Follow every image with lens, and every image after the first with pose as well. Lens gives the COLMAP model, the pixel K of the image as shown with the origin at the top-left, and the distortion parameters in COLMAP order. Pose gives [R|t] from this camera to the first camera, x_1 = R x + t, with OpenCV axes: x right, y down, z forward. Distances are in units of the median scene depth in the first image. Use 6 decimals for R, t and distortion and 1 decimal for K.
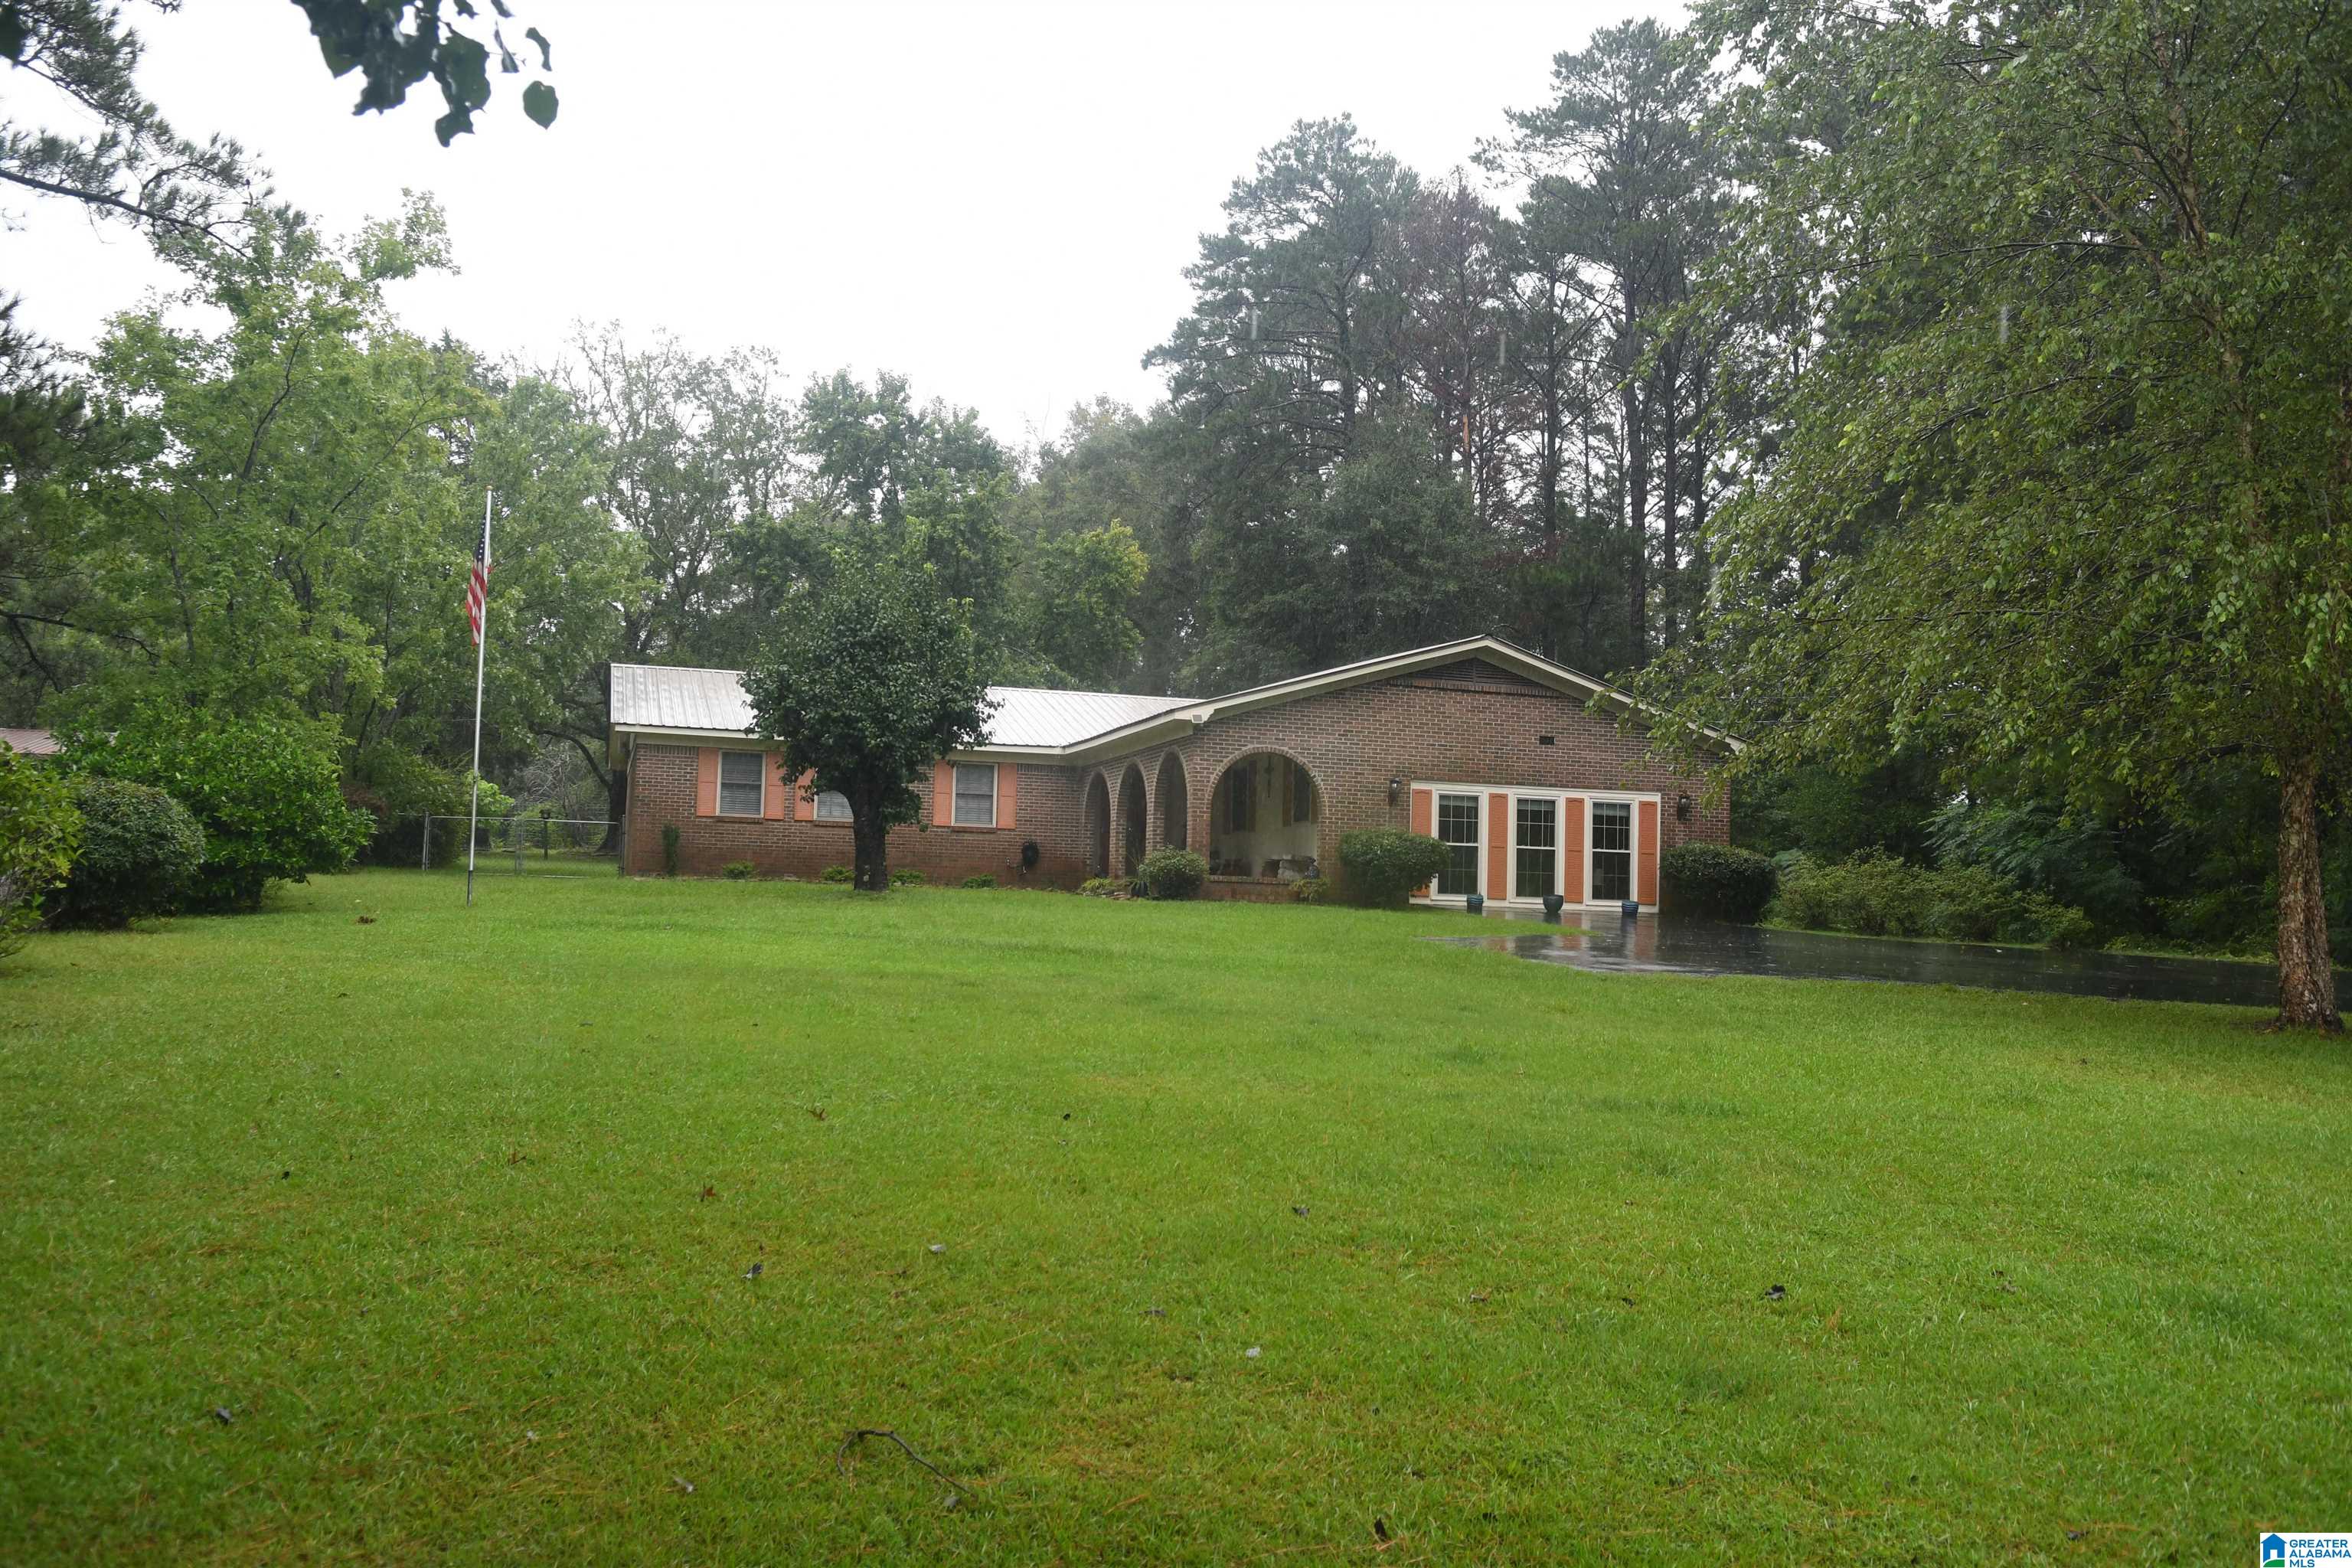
lens RADIAL K [[1971.2, 0, 1176.0], [0, 1971.2, 784.0], [0, 0, 1]] dist [-0.010797, -0.001254]
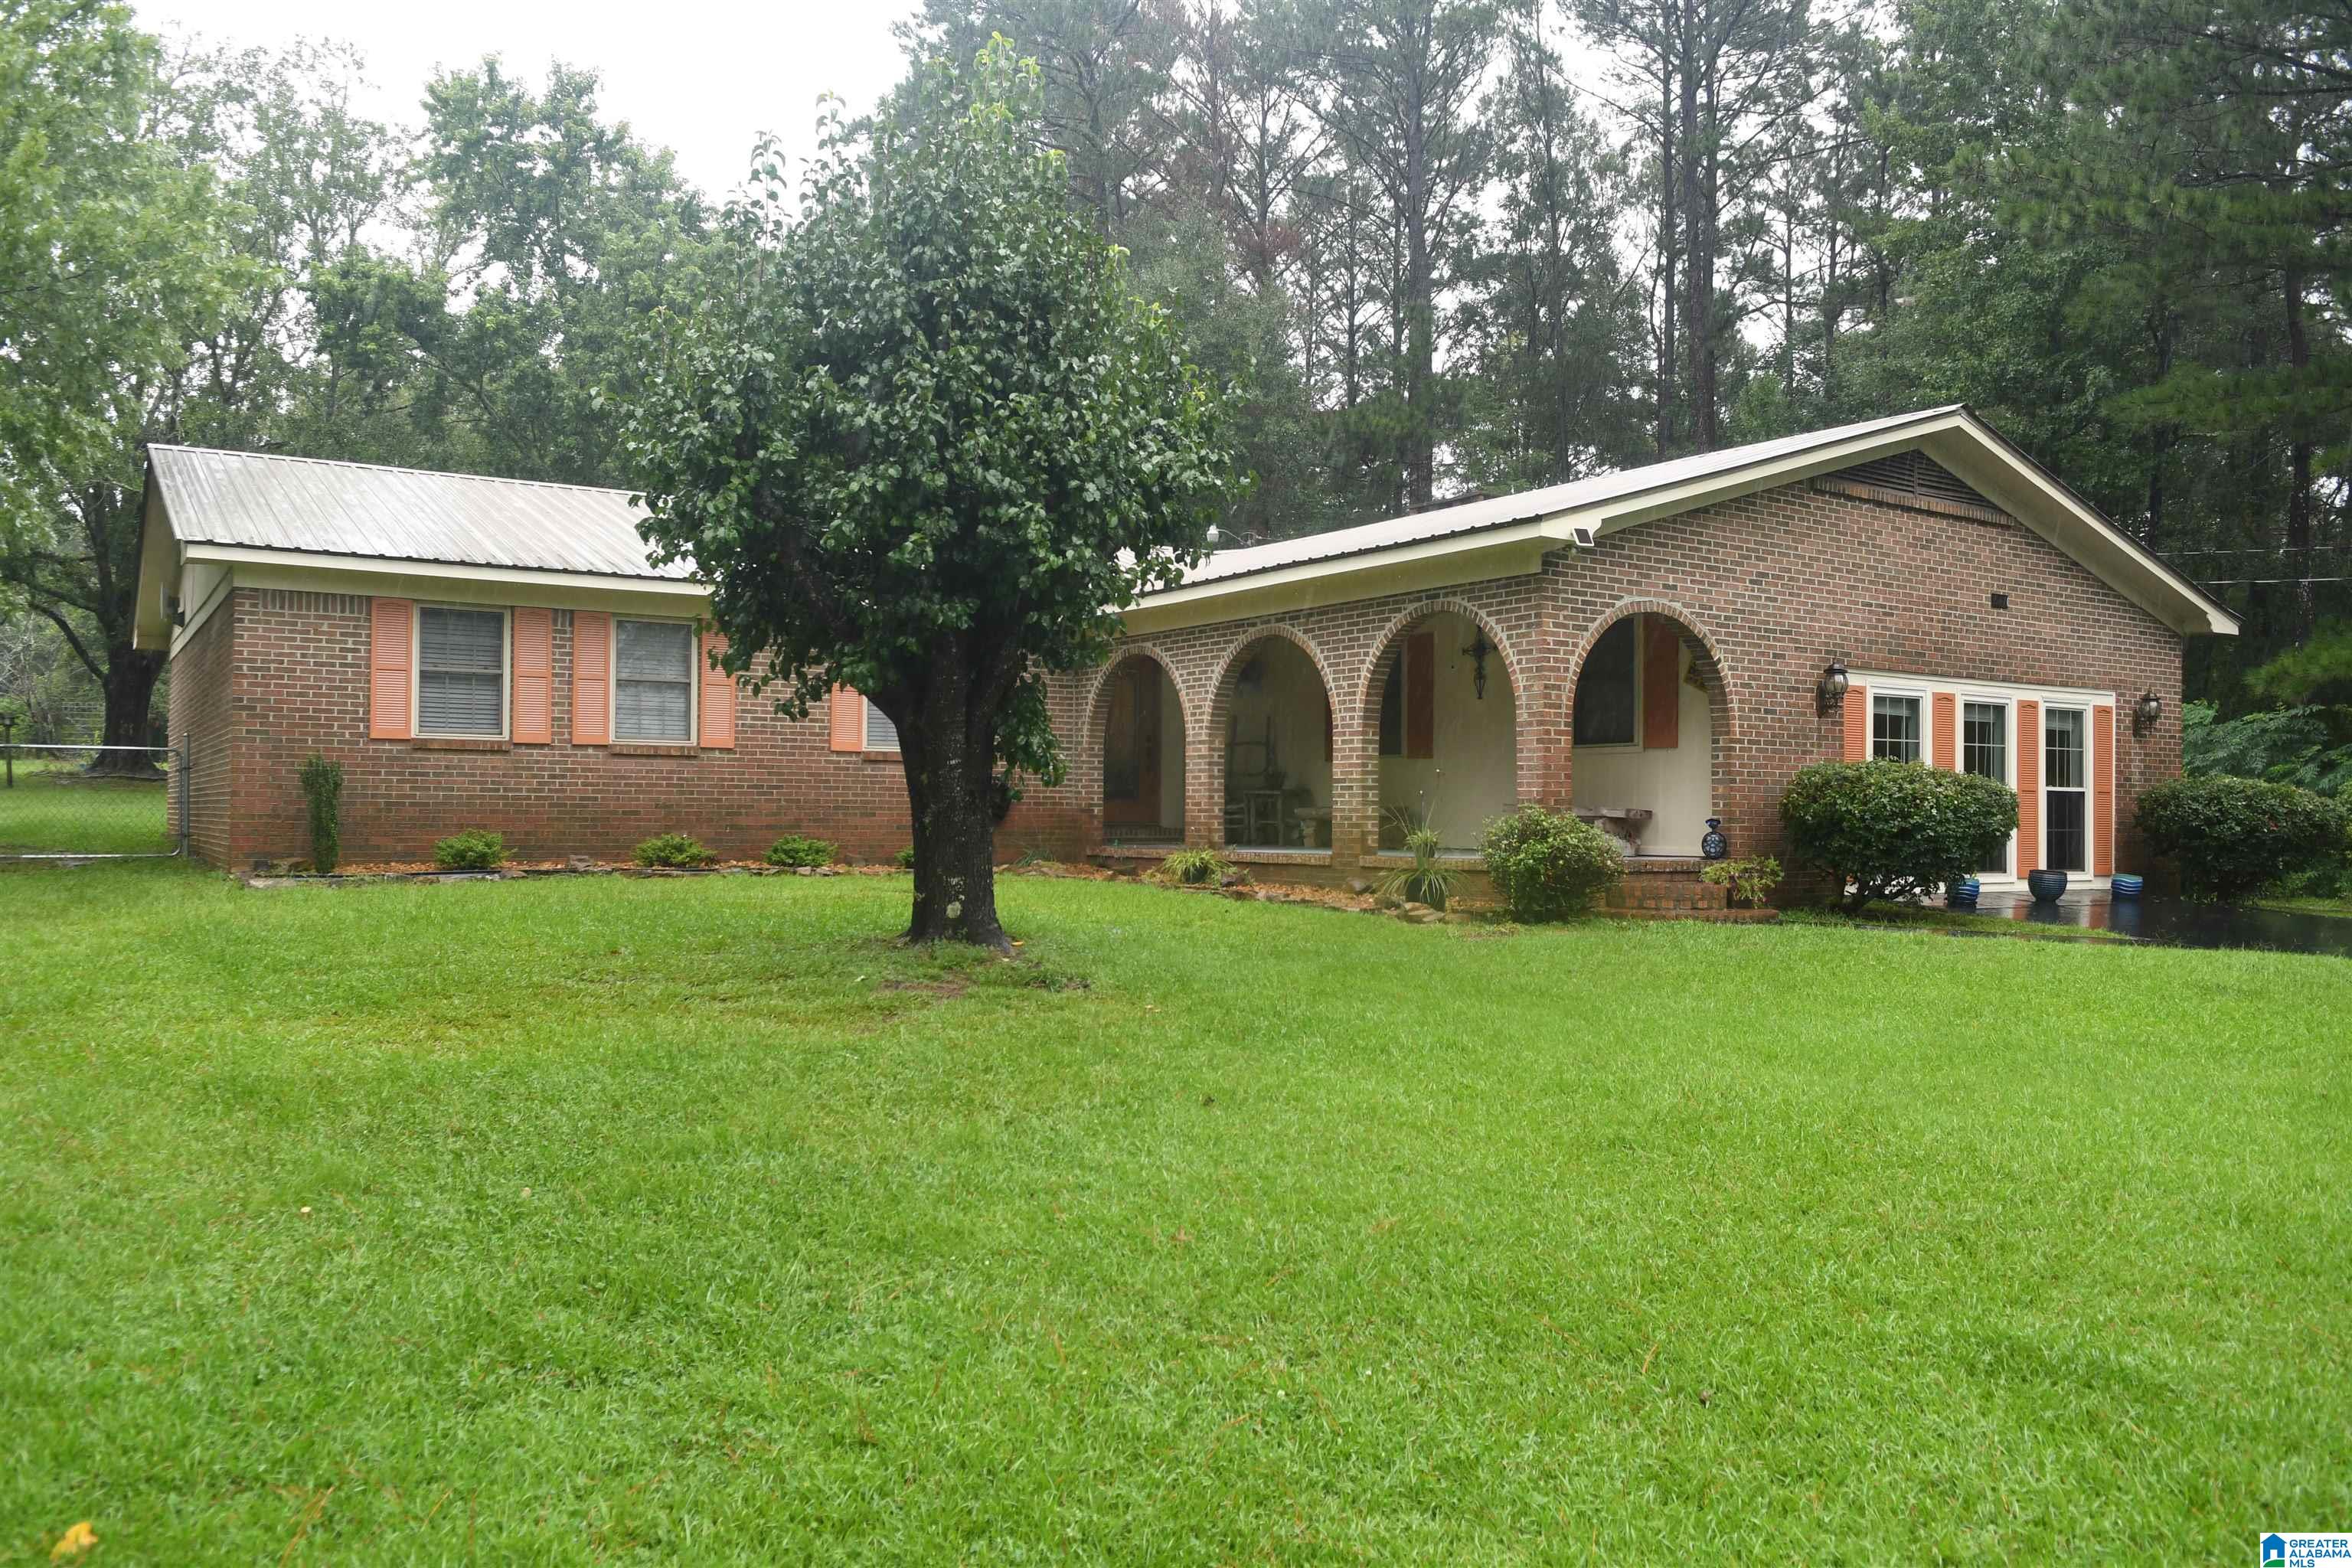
lens RADIAL K [[1742.9, 0, 1160.9], [0, 1742.9, 784.8], [0, 0, 1]] dist [-0.027716, -0.032508]
pose [[0.959164, -0.016060, 0.282395, -0.190187], [-0.002107, 0.997953, 0.063910, -0.000222], [-0.282843, -0.061895, 0.957167, 0.576360]]
